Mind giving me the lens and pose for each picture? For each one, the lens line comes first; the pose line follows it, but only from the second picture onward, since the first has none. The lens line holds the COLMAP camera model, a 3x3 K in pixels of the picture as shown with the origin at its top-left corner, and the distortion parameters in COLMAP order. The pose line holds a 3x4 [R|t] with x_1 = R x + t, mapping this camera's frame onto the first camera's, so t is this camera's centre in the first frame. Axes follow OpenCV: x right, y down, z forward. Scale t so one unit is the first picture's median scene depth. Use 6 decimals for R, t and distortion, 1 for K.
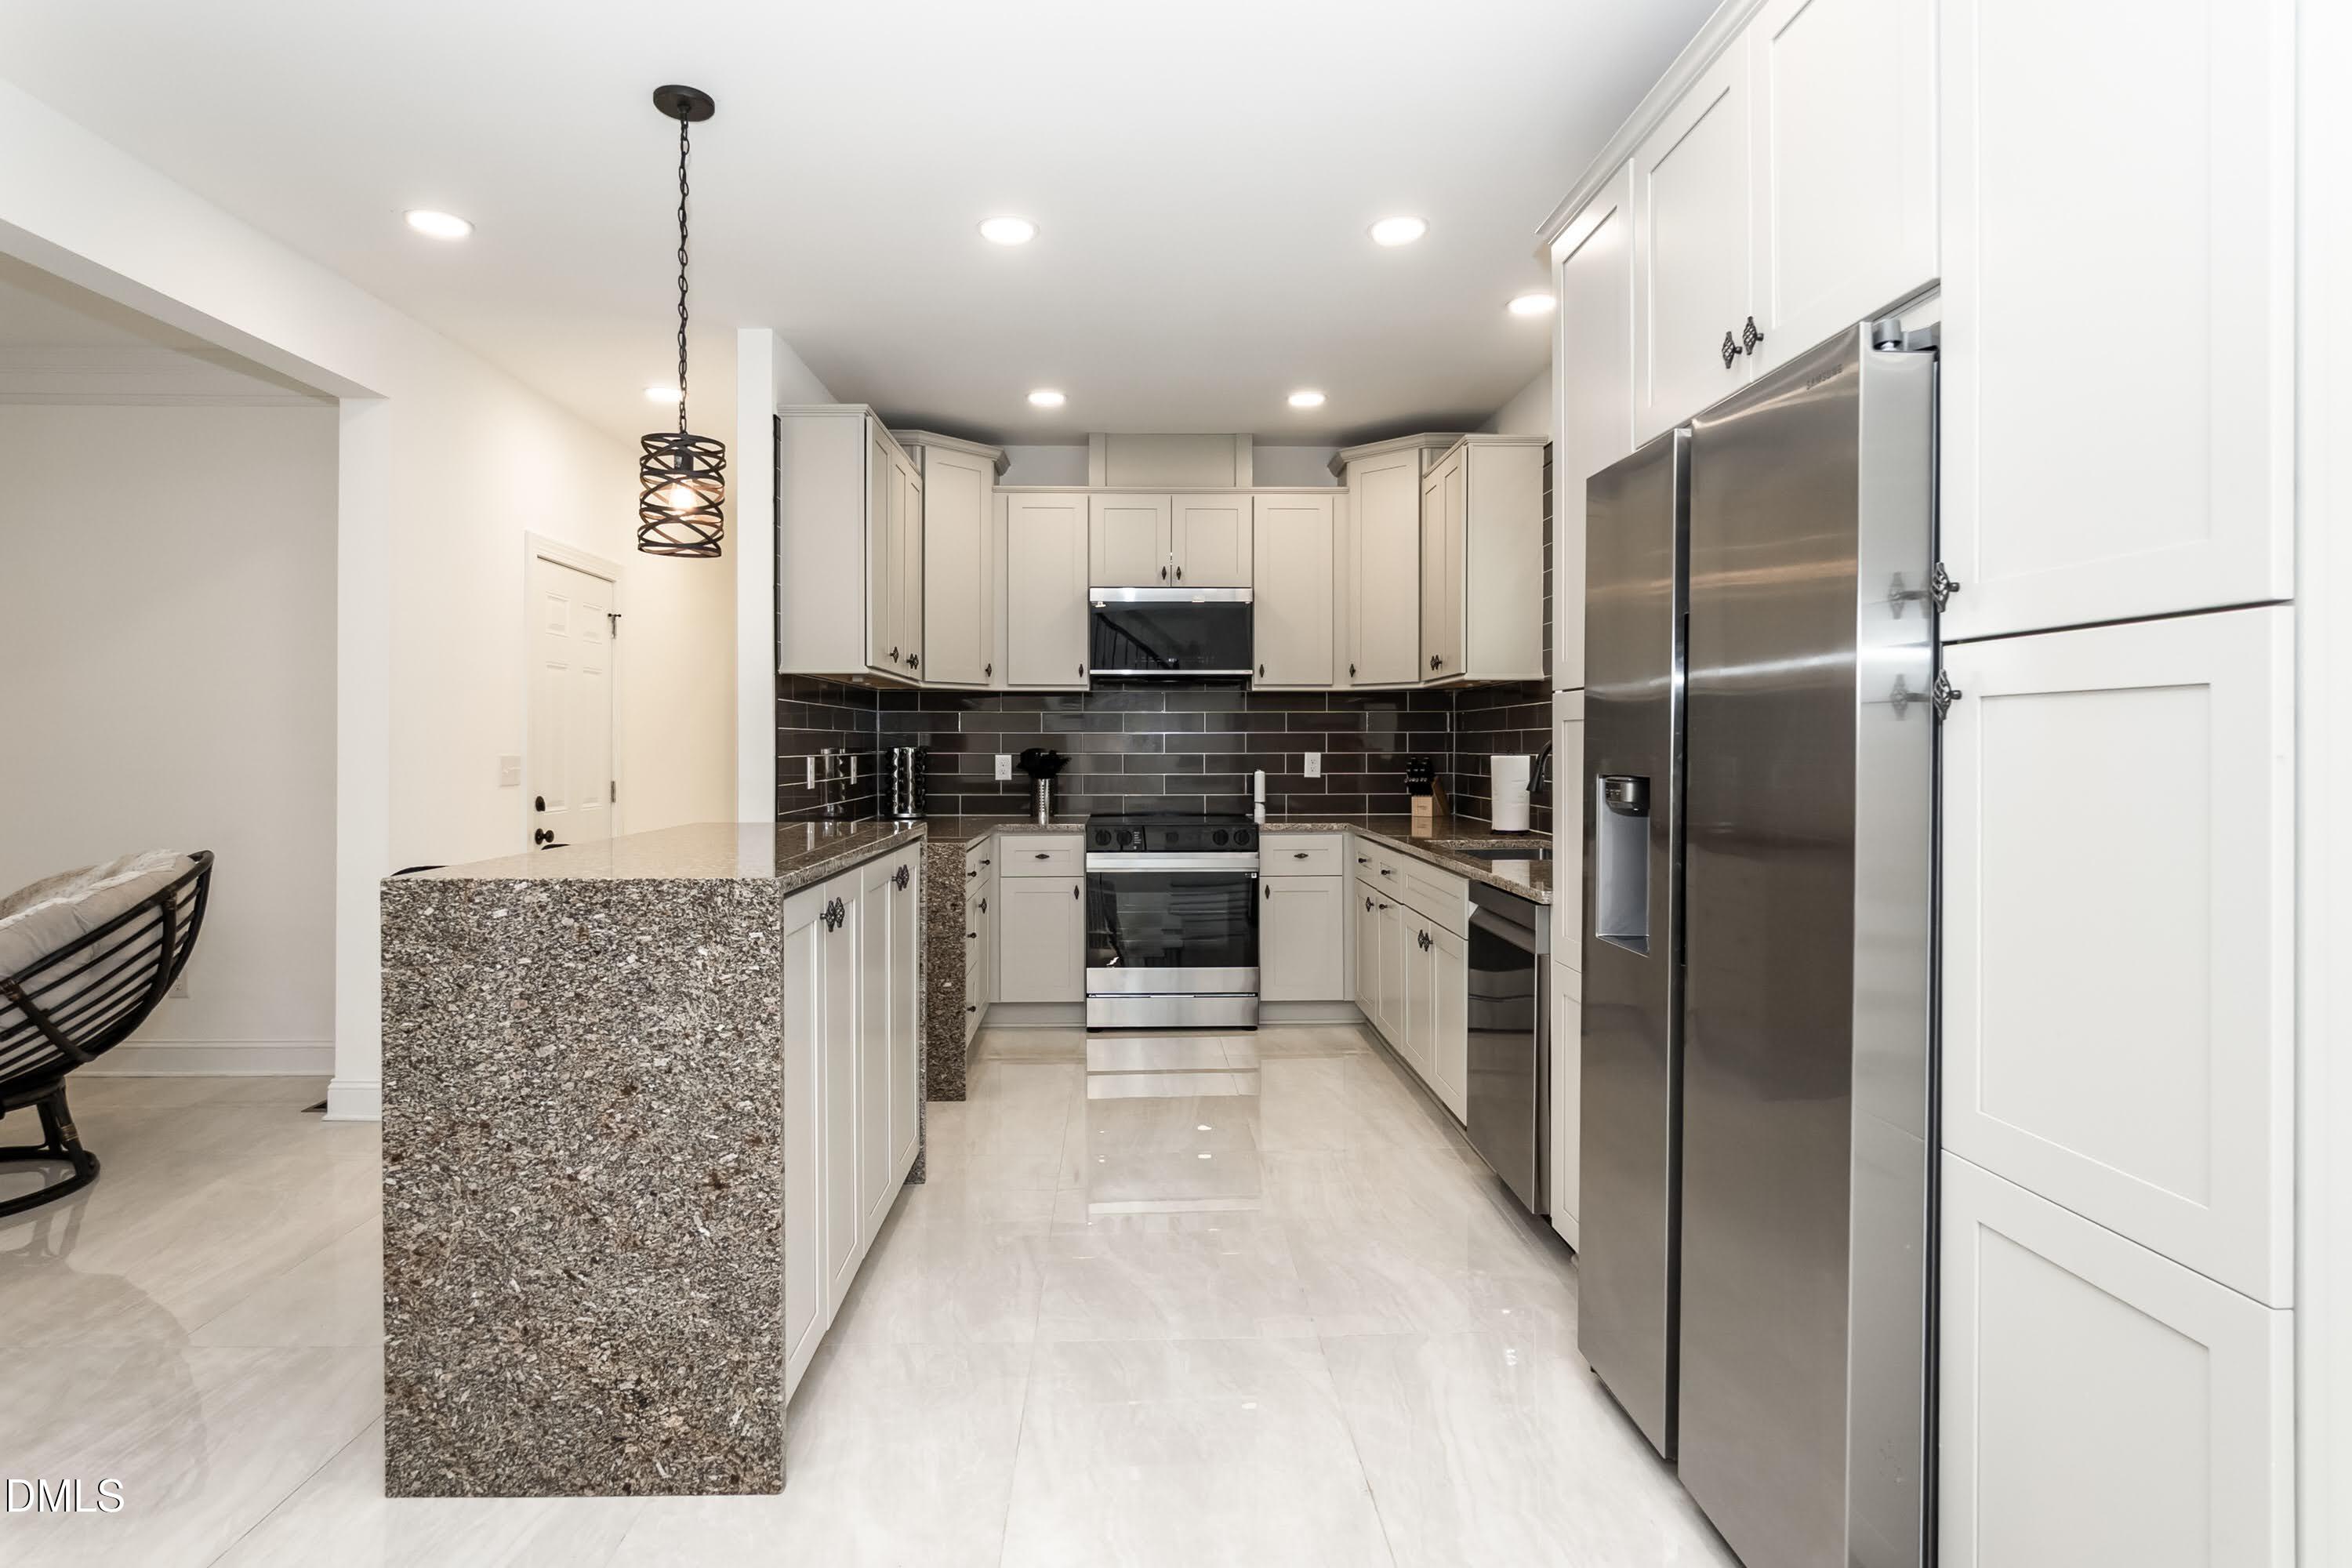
lens RADIAL K [[1240.2, 0, 1172.6], [0, 1240.2, 746.2], [0, 0, 1]] dist [-0.012482, 0.000040]
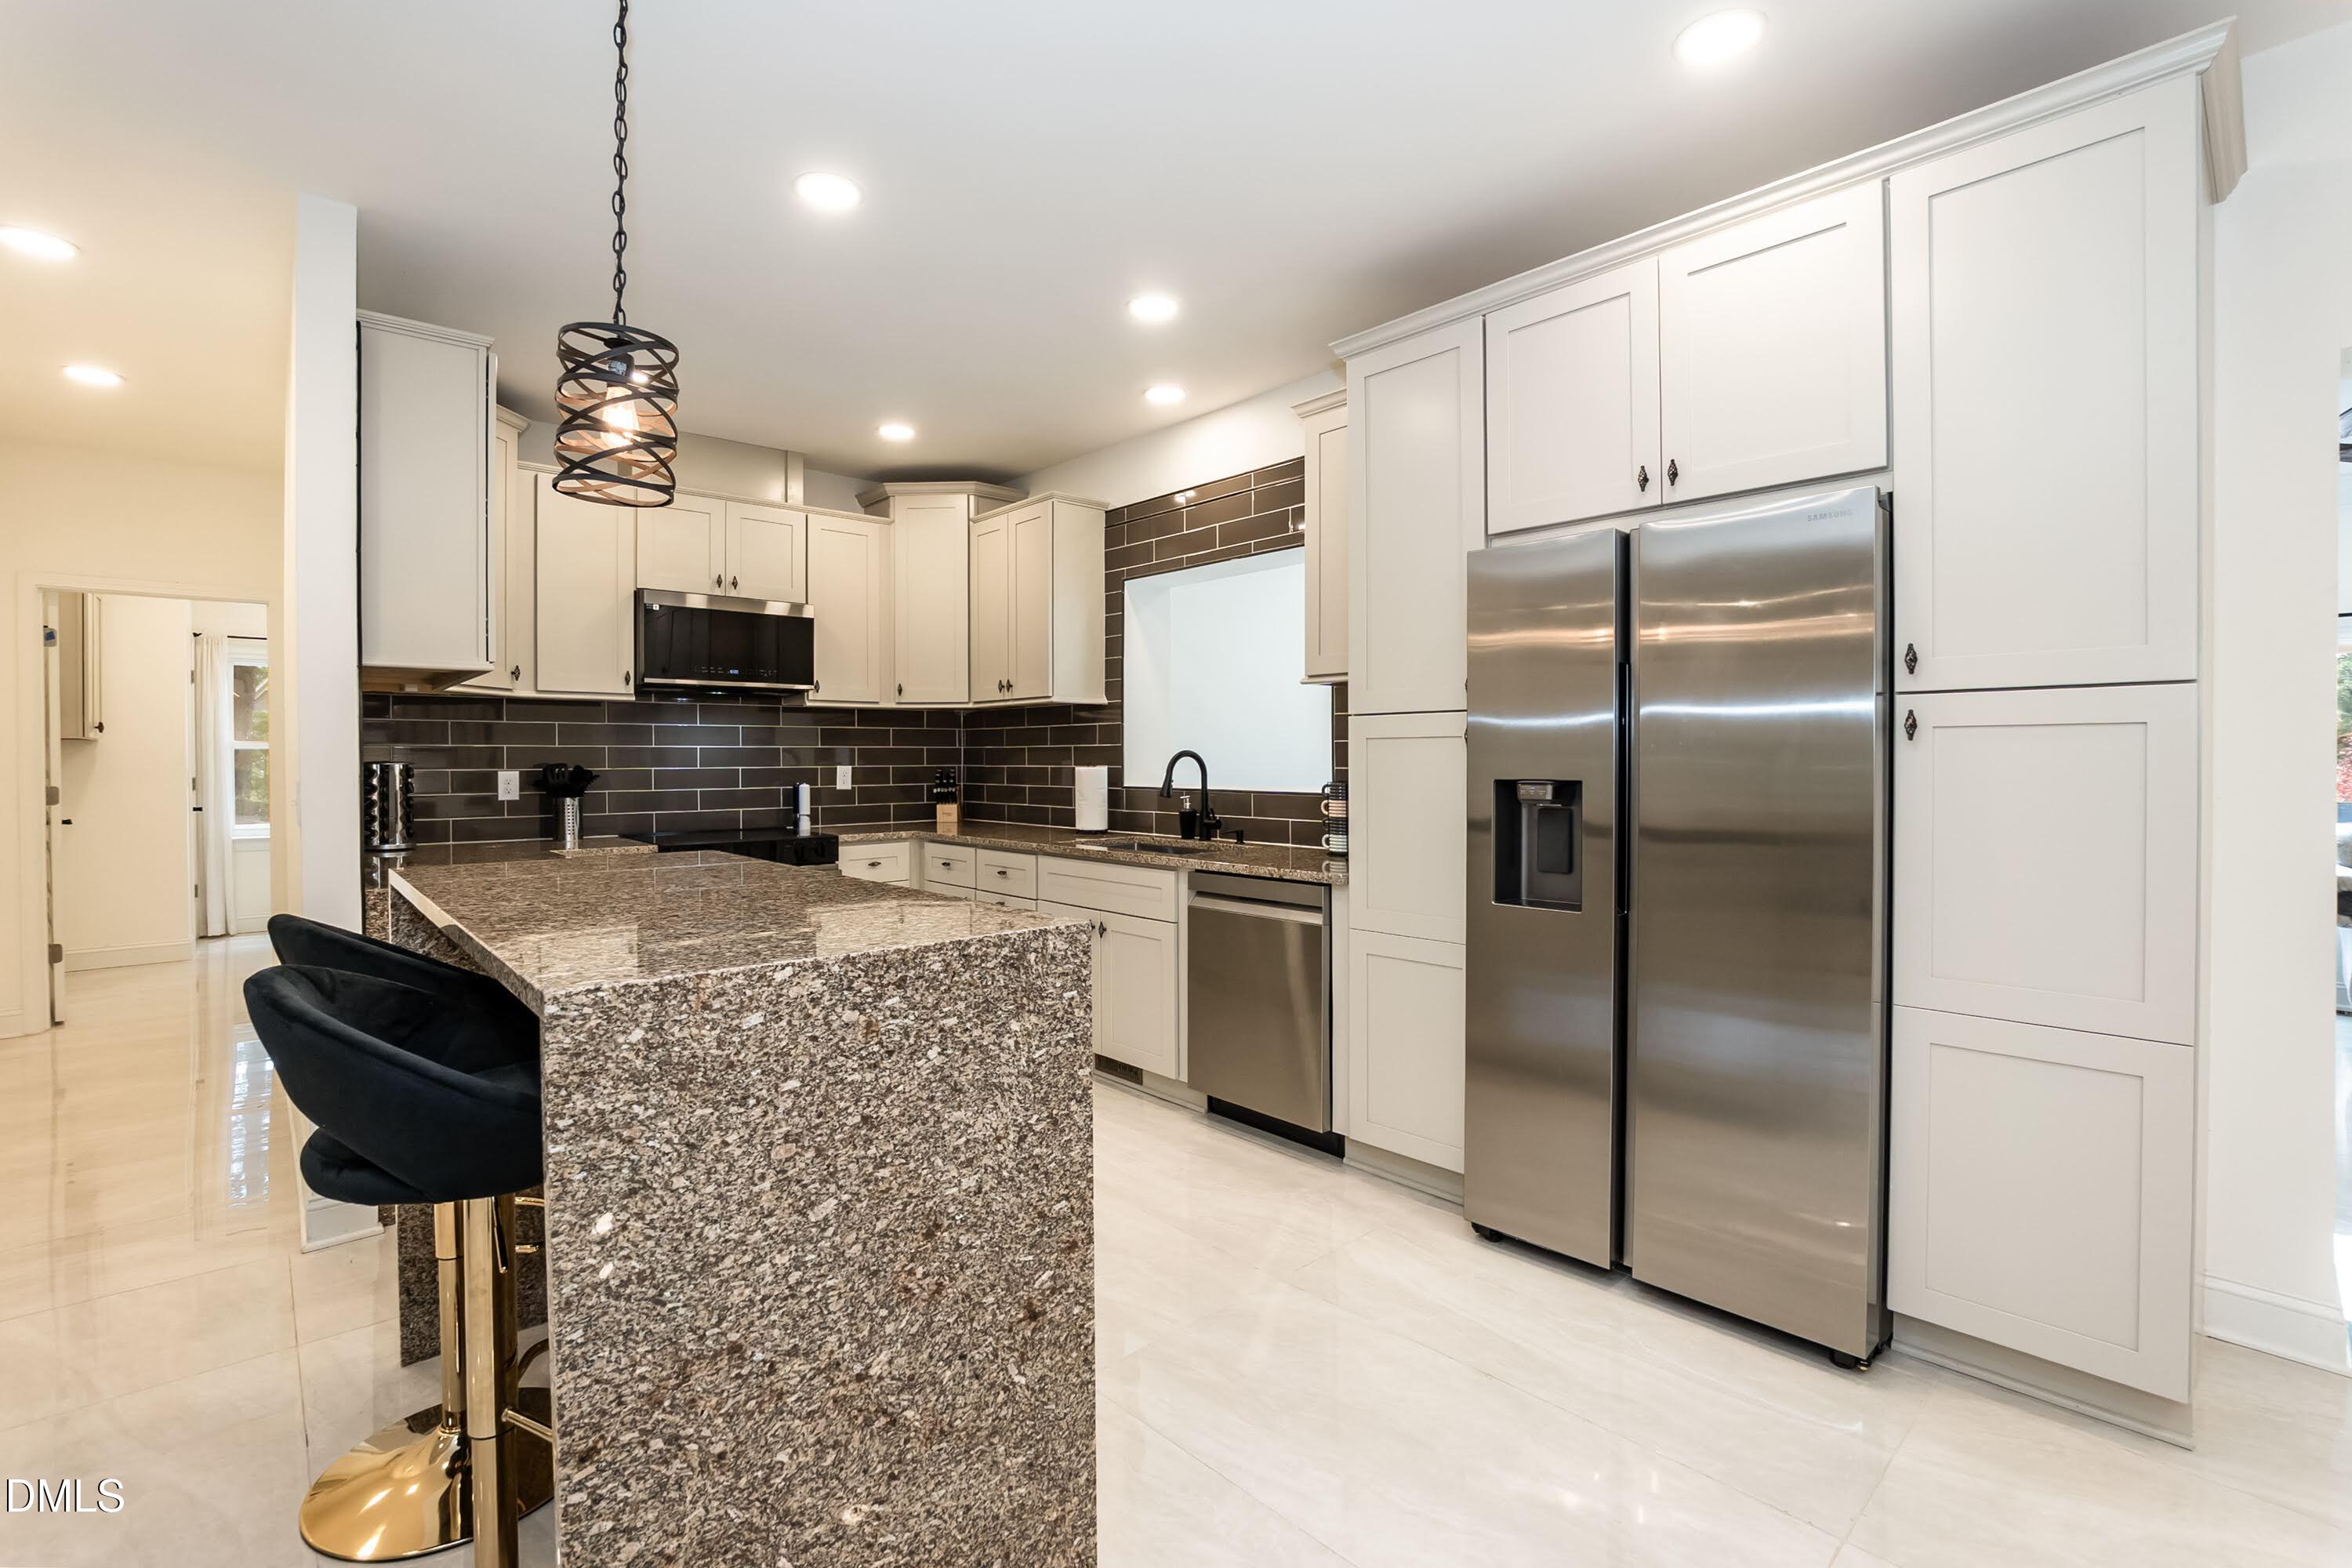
lens RADIAL K [[1038.4, 0, 1165.1], [0, 1038.4, 772.2], [0, 0, 1]] dist [-0.046131, 0.014001]
pose [[0.764840, -0.011687, 0.644114, -0.722842], [0.003814, 0.999900, 0.013613, -0.001118], [-0.644209, -0.007955, 0.764808, 0.448045]]
